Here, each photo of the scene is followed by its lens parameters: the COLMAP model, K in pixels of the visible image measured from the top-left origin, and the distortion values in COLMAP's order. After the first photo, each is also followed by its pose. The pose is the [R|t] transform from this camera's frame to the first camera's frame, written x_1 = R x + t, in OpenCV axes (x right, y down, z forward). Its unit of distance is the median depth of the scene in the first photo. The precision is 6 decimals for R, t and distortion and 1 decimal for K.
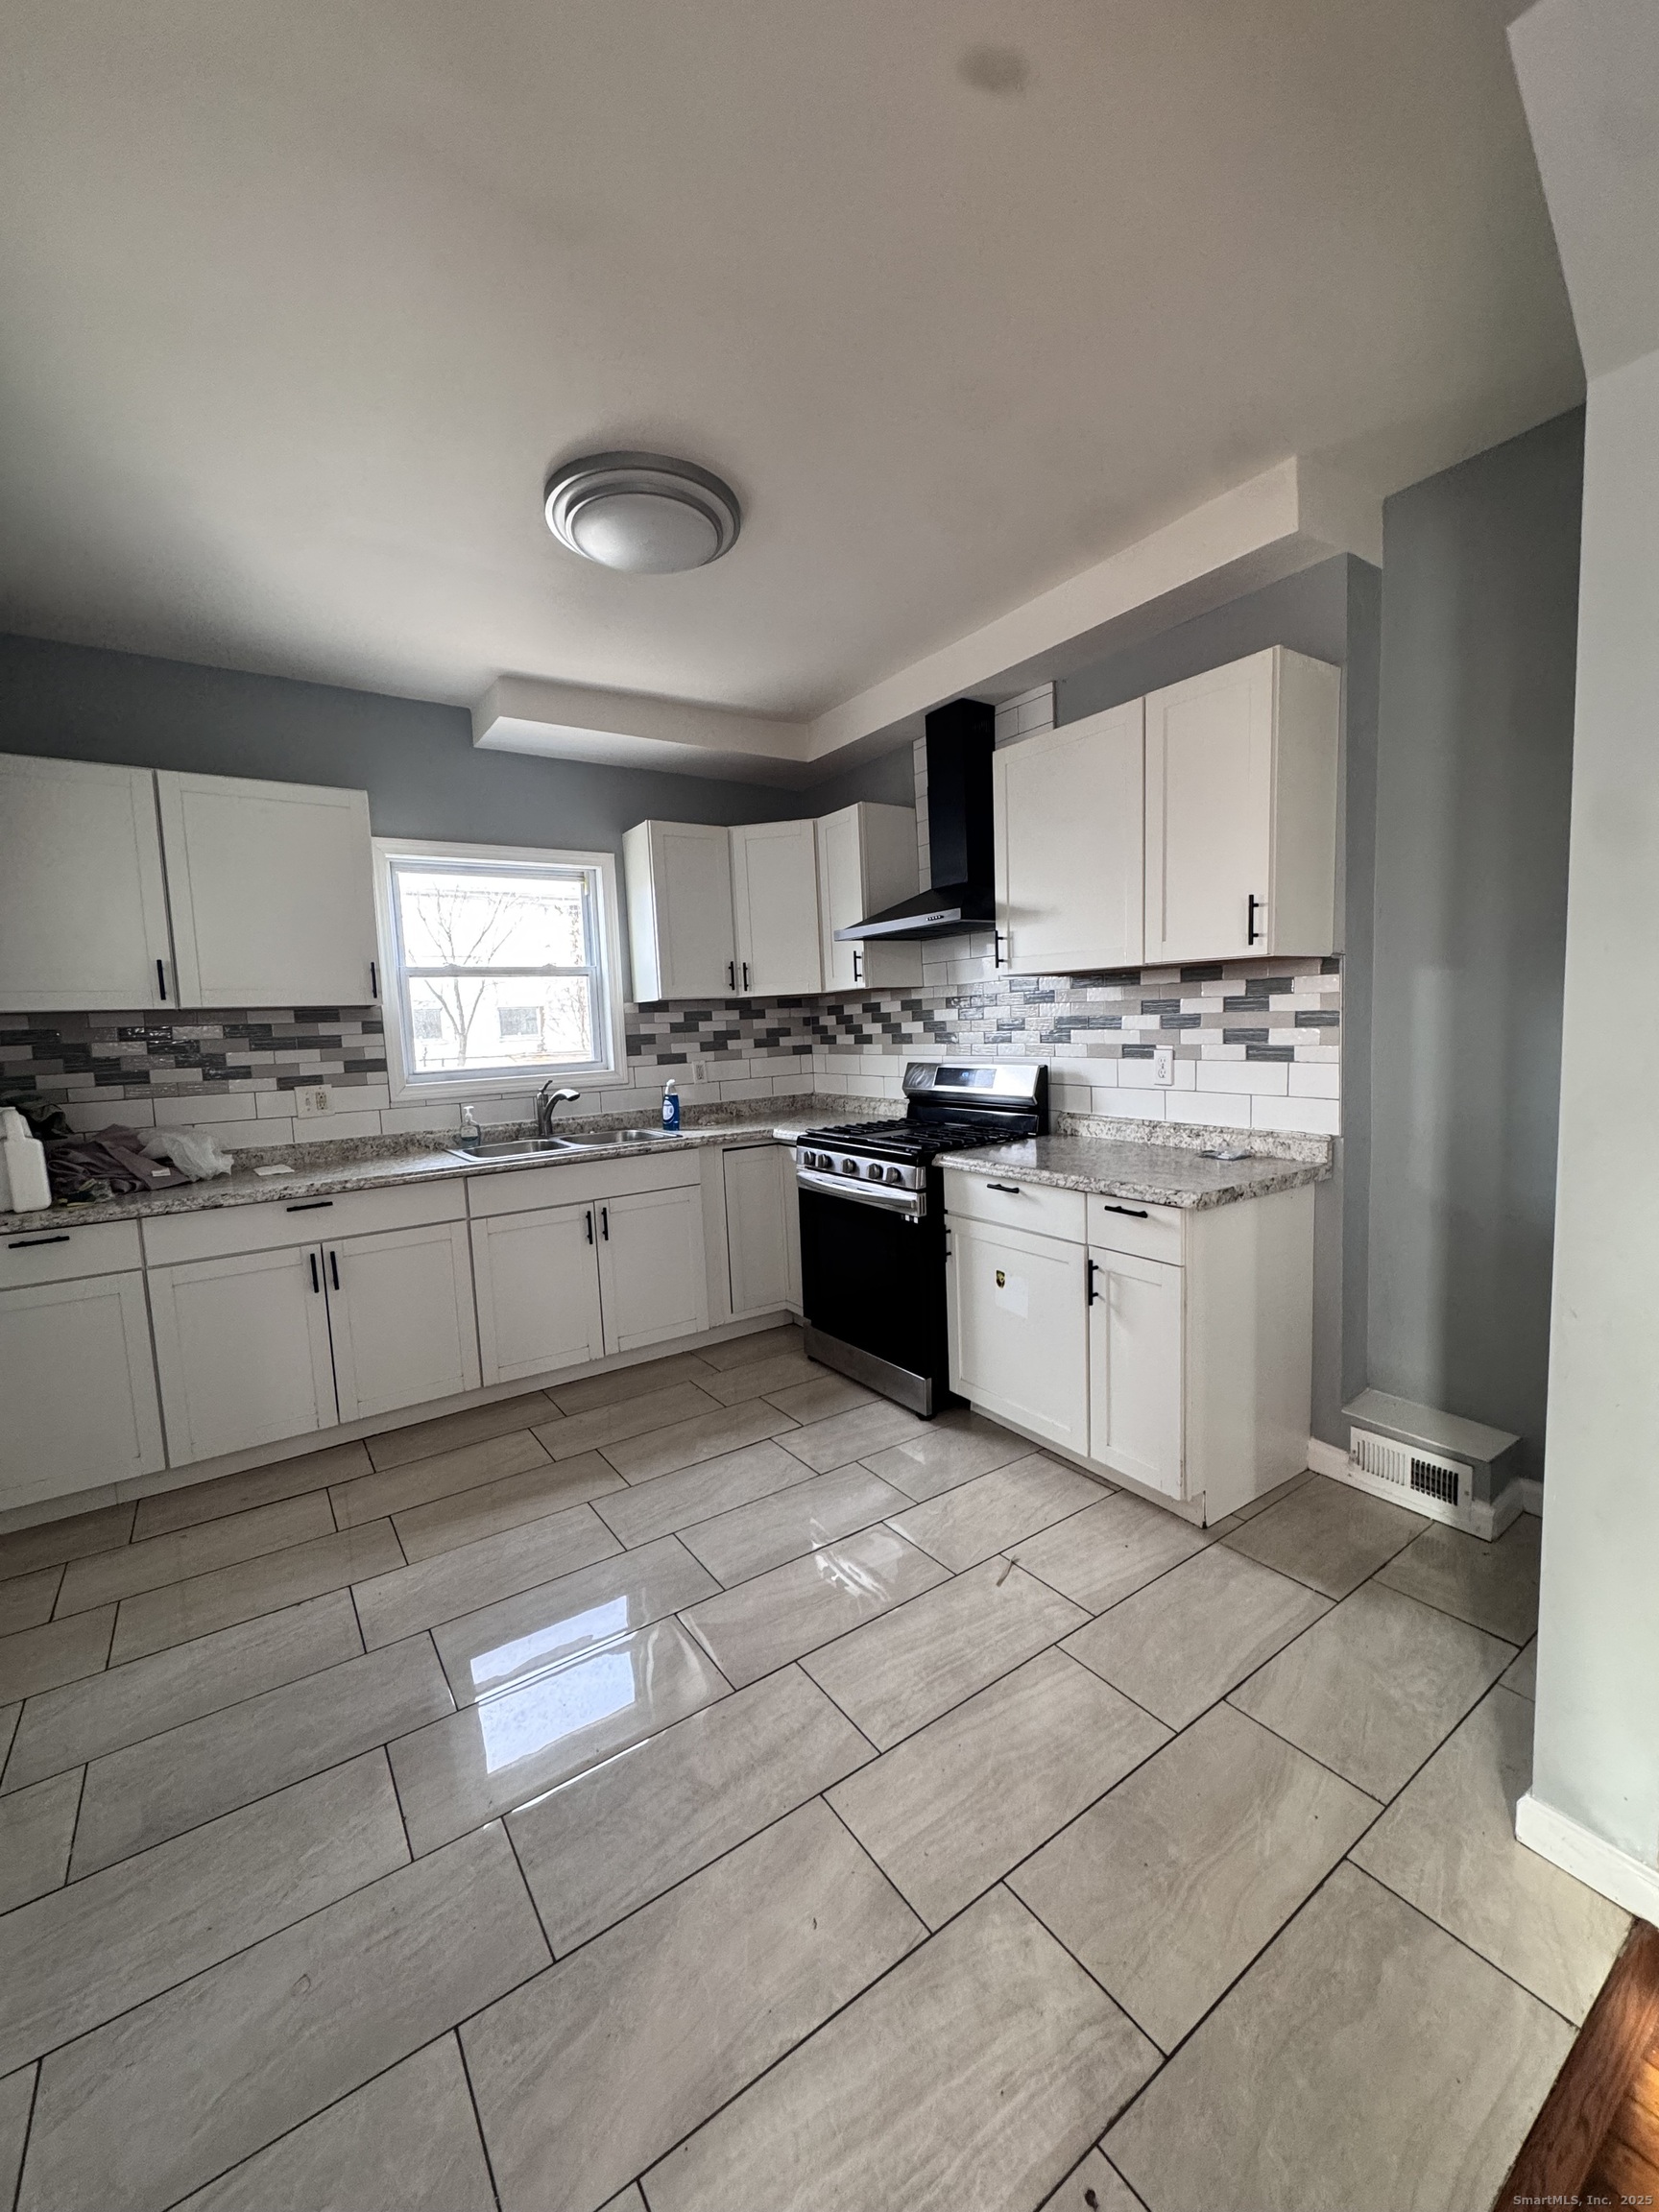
lens RADIAL K [[881.8, 0, 819.7], [0, 881.8, 1100.5], [0, 0, 1]] dist [-0.003472, 0.000986]
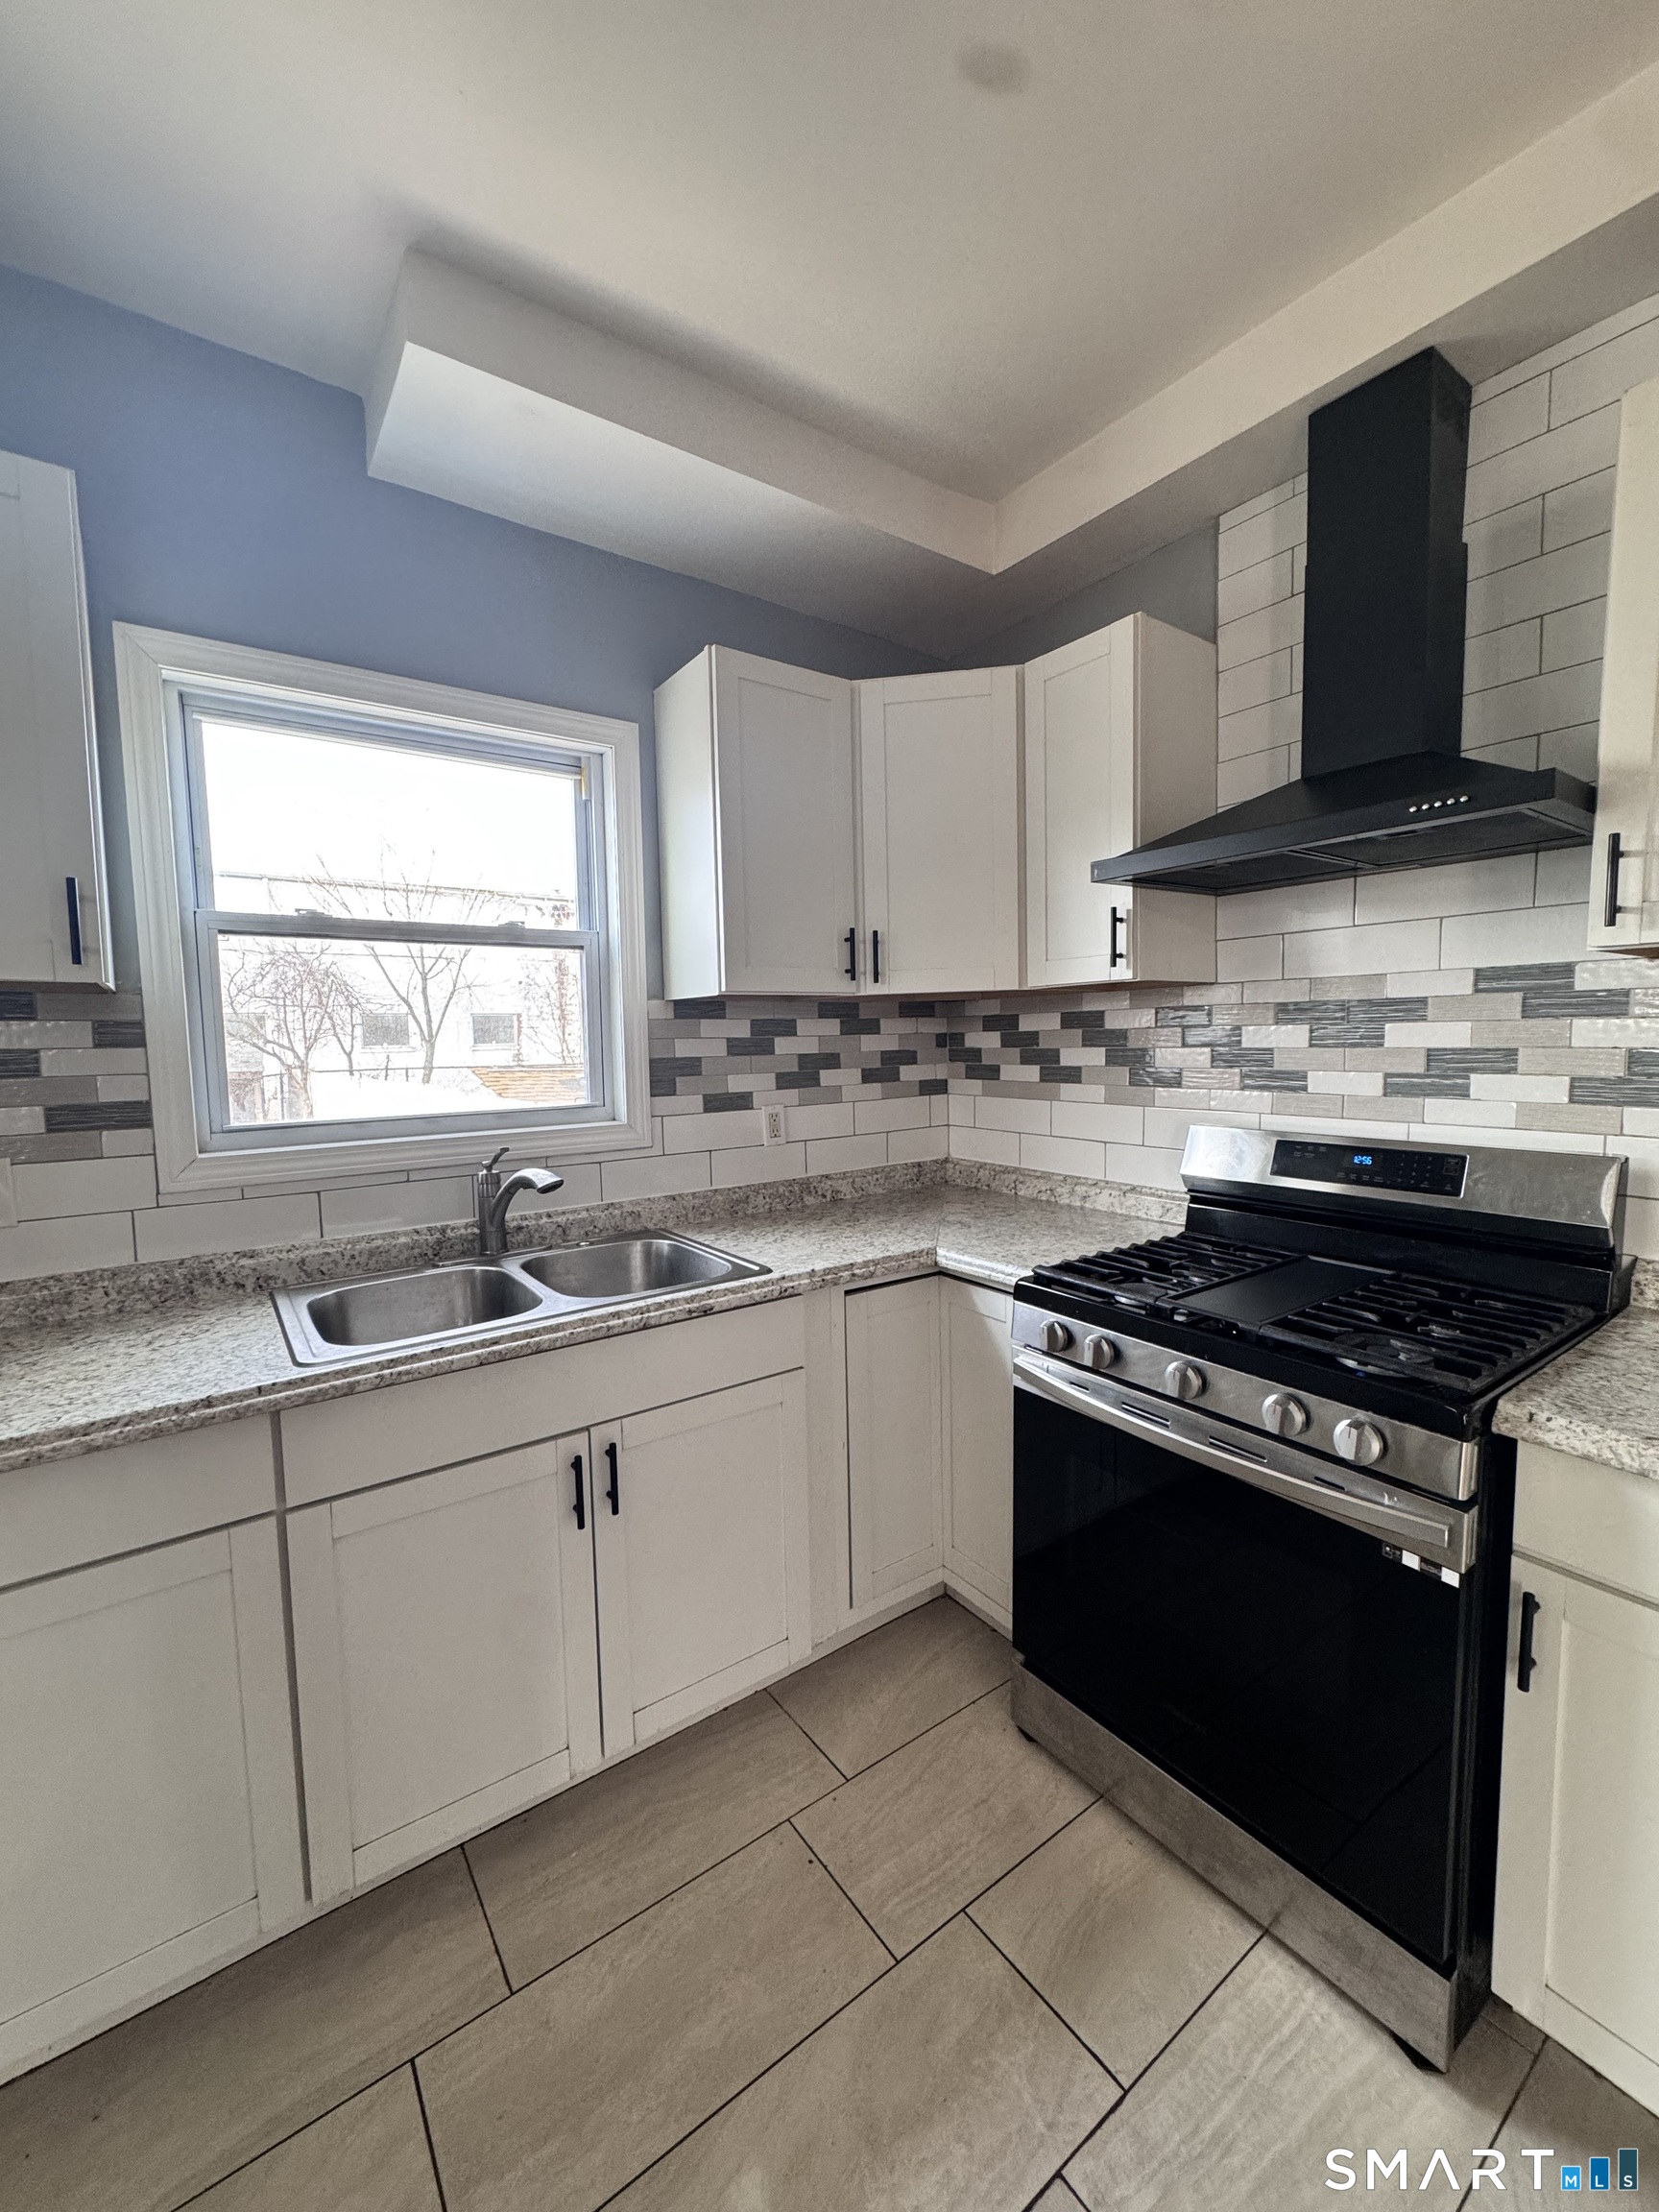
lens RADIAL K [[881.8, 0, 824.1], [0, 881.8, 1108.1], [0, 0, 1]] dist [-0.003472, 0.000986]
pose [[0.999417, 0.022327, 0.025812, -0.133157], [-0.022106, 0.999717, -0.008810, -0.043655], [-0.026001, 0.008234, 0.999628, 0.478480]]
